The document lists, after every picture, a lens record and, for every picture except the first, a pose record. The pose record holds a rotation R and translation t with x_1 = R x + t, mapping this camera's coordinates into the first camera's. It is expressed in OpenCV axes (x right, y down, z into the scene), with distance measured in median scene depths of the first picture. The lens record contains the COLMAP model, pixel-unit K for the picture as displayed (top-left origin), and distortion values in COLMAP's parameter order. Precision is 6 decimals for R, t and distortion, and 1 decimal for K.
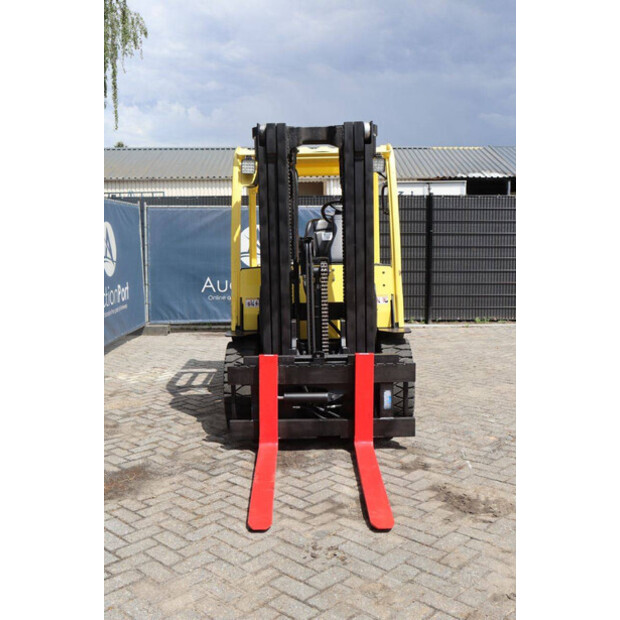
lens RADIAL K [[656.5, 0, 310.0], [0, 656.5, 310.0], [0, 0, 1]] dist [-0.037758, -0.002203]
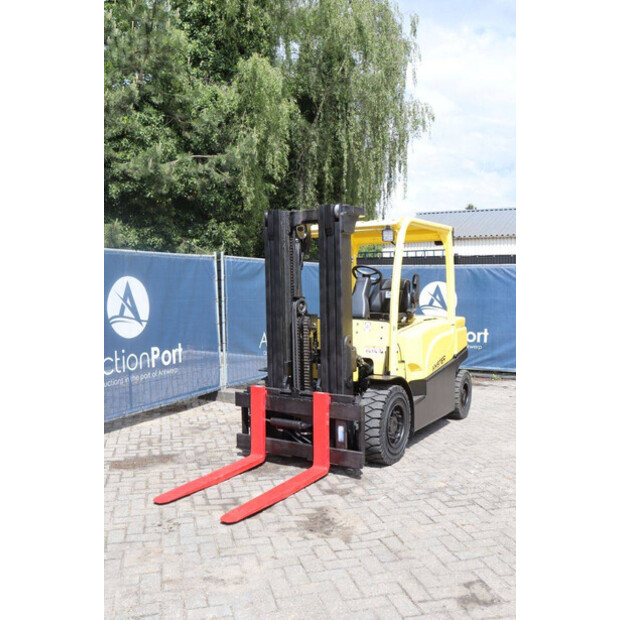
lens RADIAL K [[587.9, 0, 310.0], [0, 587.9, 310.0], [0, 0, 1]] dist [-0.084549, 0.020886]
pose [[0.851591, 0.030019, -0.523347, 0.619584], [-0.067476, 0.996331, -0.052649, -0.027377], [0.519847, 0.080149, 0.850491, 0.048916]]
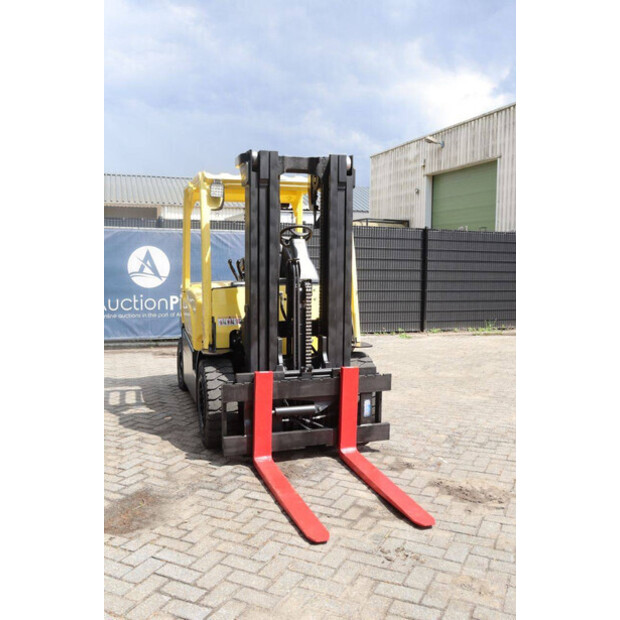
lens RADIAL K [[587.9, 0, 310.0], [0, 587.9, 310.0], [0, 0, 1]] dist [-0.084549, 0.020886]
pose [[0.952904, -0.008302, 0.303160, -0.269539], [0.015726, 0.999633, -0.022057, -0.007492], [-0.302865, 0.025785, 0.952685, 0.087857]]
